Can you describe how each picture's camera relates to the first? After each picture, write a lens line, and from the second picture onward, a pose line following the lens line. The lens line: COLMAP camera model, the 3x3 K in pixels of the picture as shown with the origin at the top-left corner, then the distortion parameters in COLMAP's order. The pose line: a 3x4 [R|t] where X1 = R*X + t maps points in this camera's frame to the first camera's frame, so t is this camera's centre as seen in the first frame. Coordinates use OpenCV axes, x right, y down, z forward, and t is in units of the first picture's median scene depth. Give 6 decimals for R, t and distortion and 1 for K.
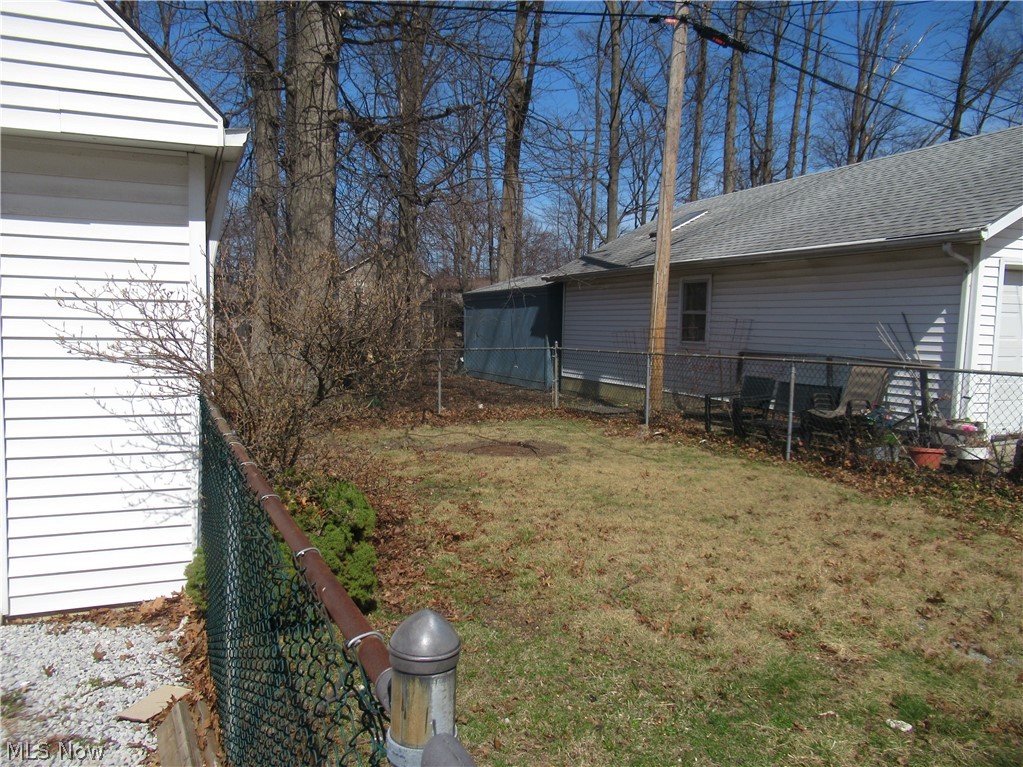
lens RADIAL K [[775.0, 0, 509.2], [0, 775.0, 382.8], [0, 0, 1]] dist [-0.000268, 0.009651]
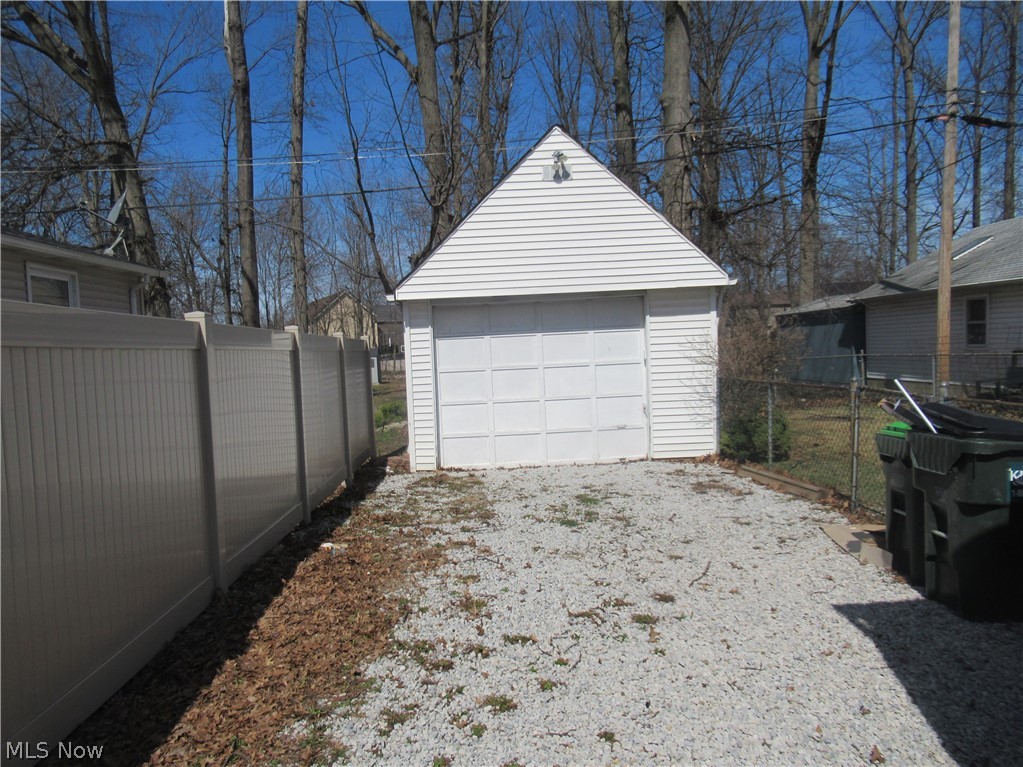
lens RADIAL K [[775.0, 0, 512.0], [0, 775.0, 386.5], [0, 0, 1]] dist [-0.000268, 0.009651]
pose [[0.934639, -0.038034, -0.353559, -0.034970], [0.030728, 0.999183, -0.026255, 0.027593], [0.354269, 0.013675, 0.935044, -0.494406]]
